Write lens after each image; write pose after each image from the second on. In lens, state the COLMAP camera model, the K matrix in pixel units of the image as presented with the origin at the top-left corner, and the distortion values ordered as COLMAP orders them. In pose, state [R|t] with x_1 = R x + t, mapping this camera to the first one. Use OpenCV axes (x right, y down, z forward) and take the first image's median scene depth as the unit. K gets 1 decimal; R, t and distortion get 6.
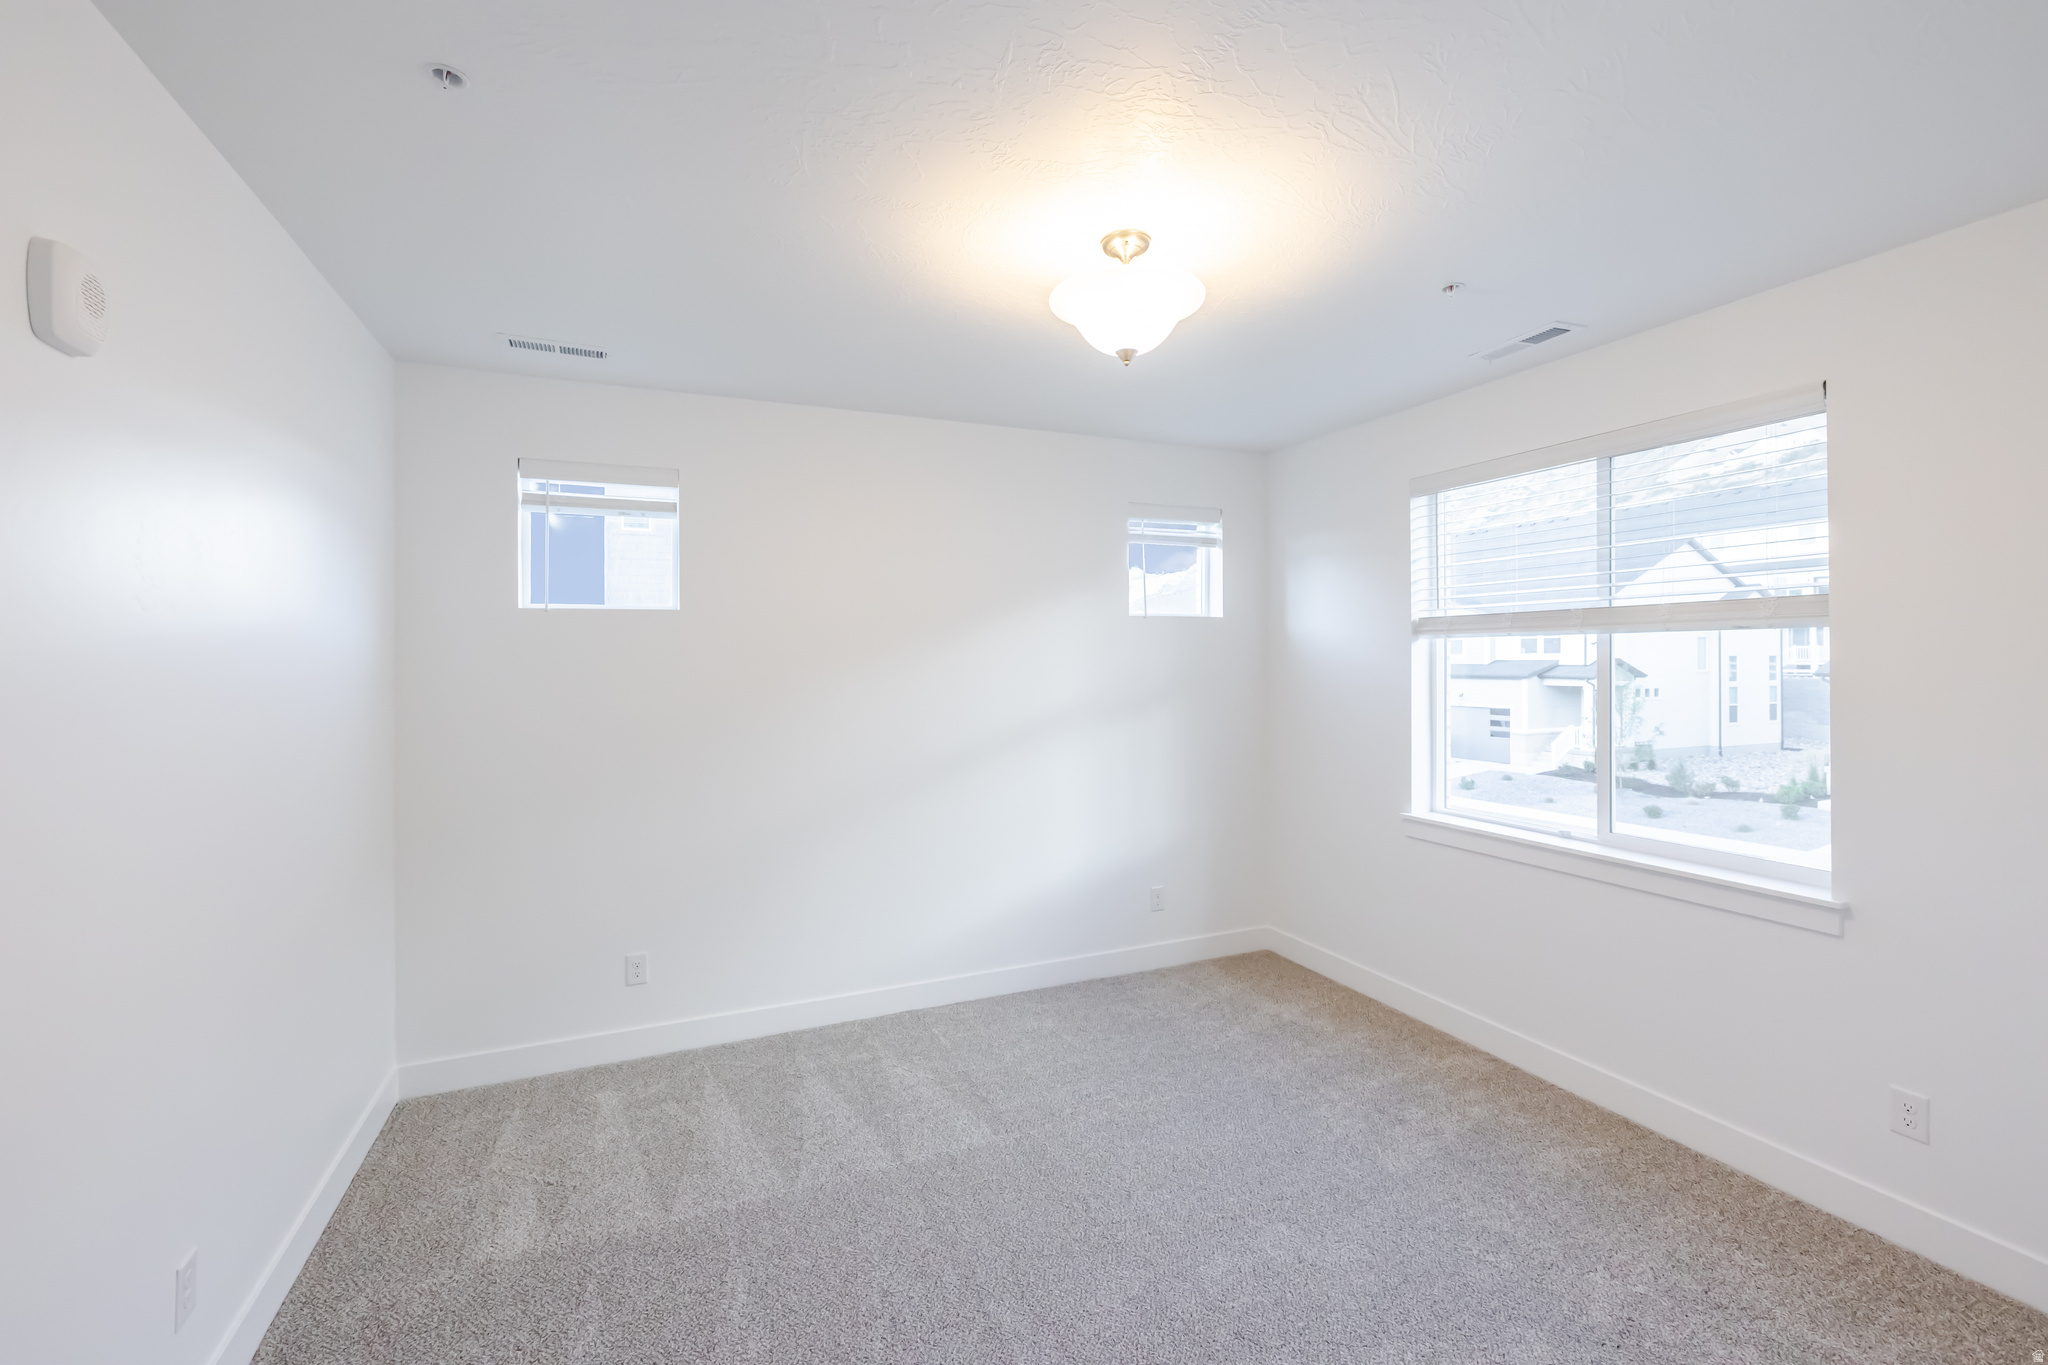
lens RADIAL K [[879.5, 0, 1029.9], [0, 879.5, 649.5], [0, 0, 1]] dist [0.001411, 0.000109]
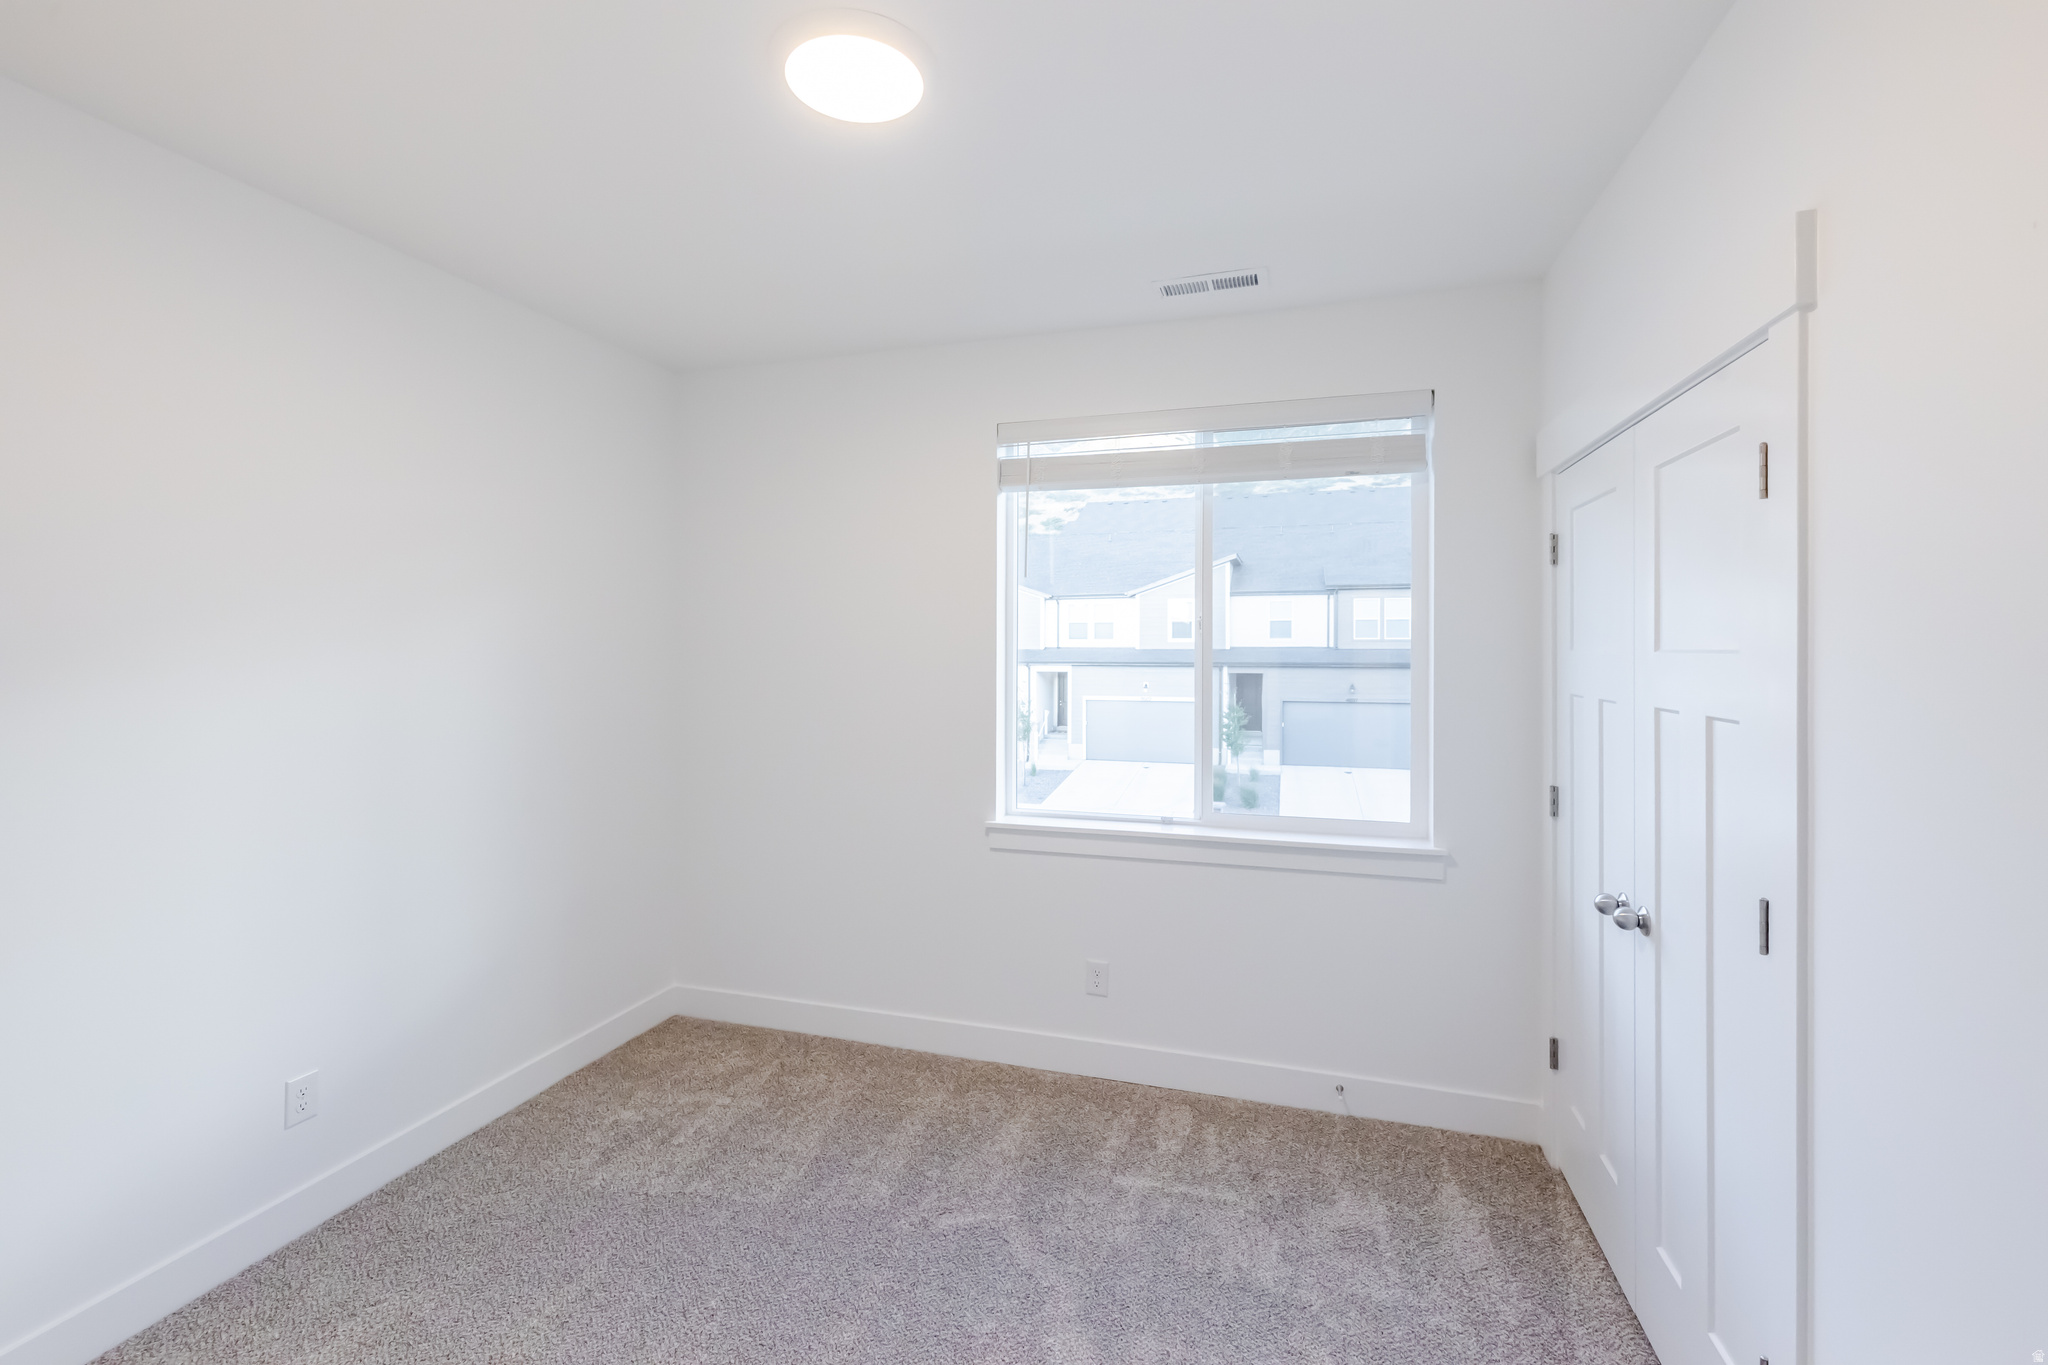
lens RADIAL K [[849.8, 0, 1025.9], [0, 849.8, 642.0], [0, 0, 1]] dist [-0.000478, -0.000014]
pose [[0.642593, 0.008445, 0.766161, -0.201553], [-0.010581, 0.999942, -0.002147, 0.018976], [-0.766135, -0.006727, 0.642645, 0.526028]]
